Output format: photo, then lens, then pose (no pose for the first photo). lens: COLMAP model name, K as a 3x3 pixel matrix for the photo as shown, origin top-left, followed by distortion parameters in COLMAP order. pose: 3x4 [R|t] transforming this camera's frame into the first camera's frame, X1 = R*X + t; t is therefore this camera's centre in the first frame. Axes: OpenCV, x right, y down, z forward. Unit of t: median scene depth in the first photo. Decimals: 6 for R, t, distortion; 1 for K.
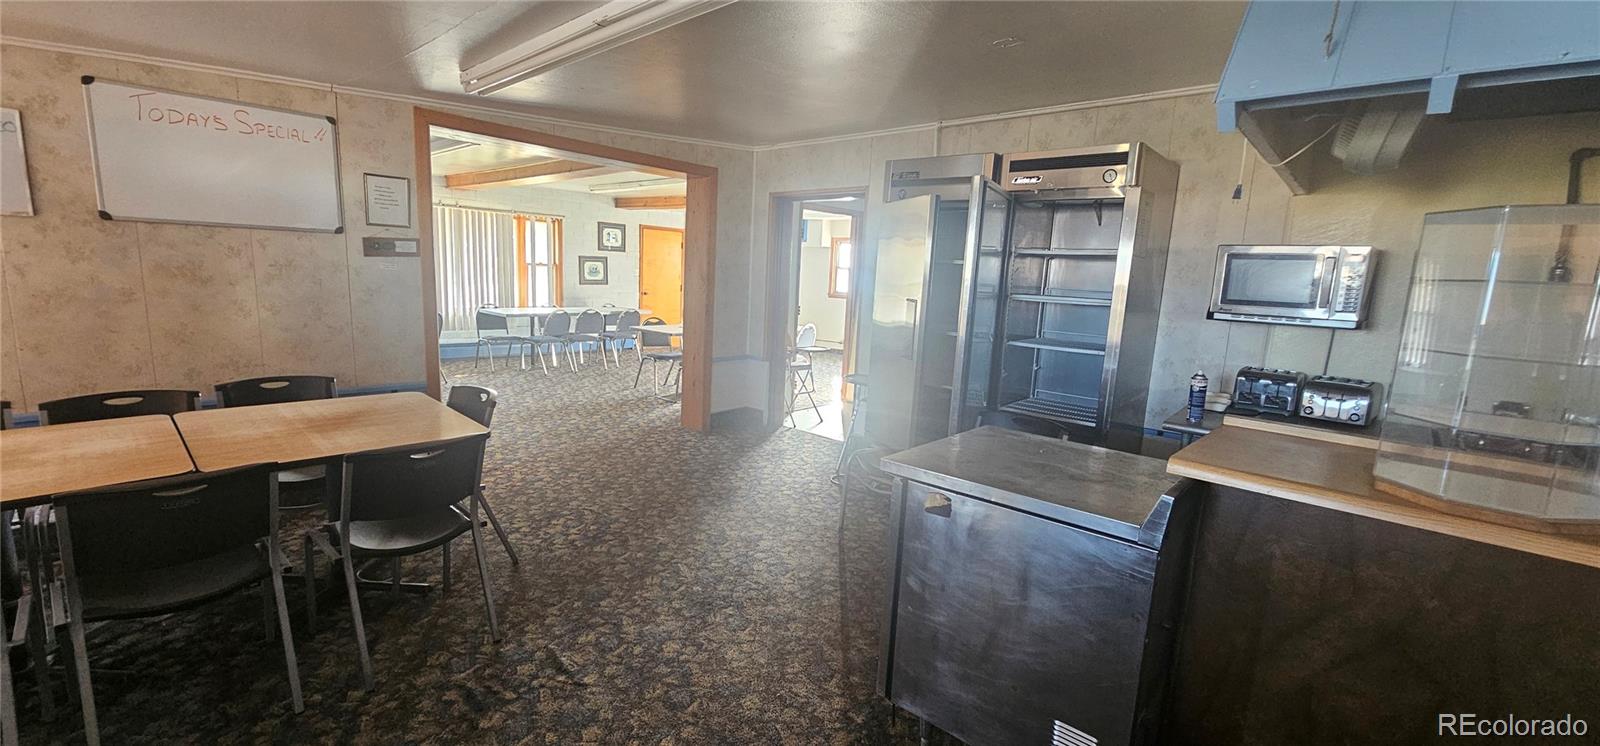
lens RADIAL K [[643.0, 0, 807.4], [0, 643.0, 377.5], [0, 0, 1]] dist [0.010636, -0.000120]
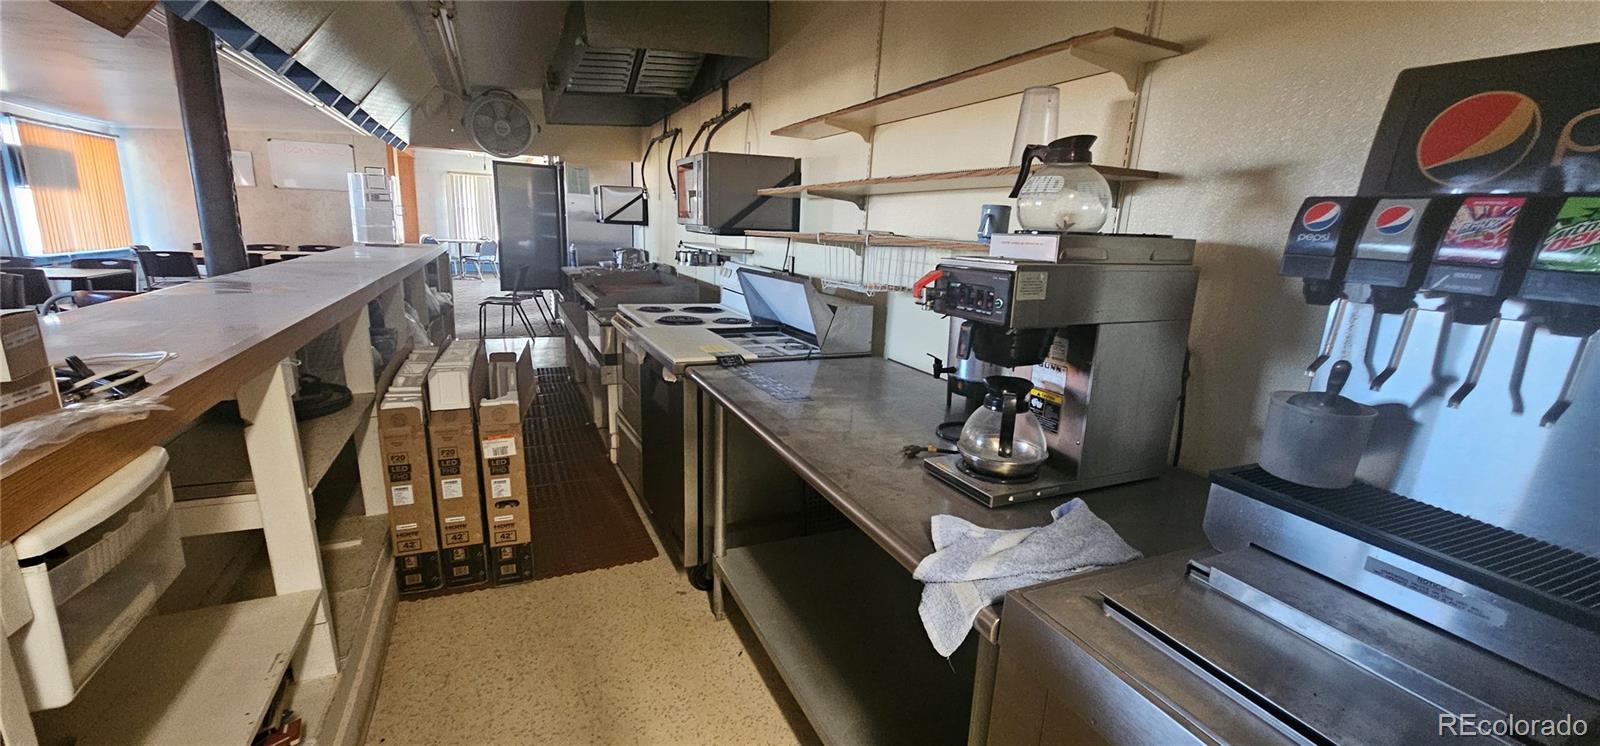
lens RADIAL K [[643.0, 0, 802.7], [0, 643.0, 380.9], [0, 0, 1]] dist [0.010636, -0.000120]
pose [[0.921736, 0.081768, -0.379099, 2.120682], [-0.062396, 0.996053, 0.063130, 0.270740], [0.382764, -0.034535, 0.923200, -0.755268]]
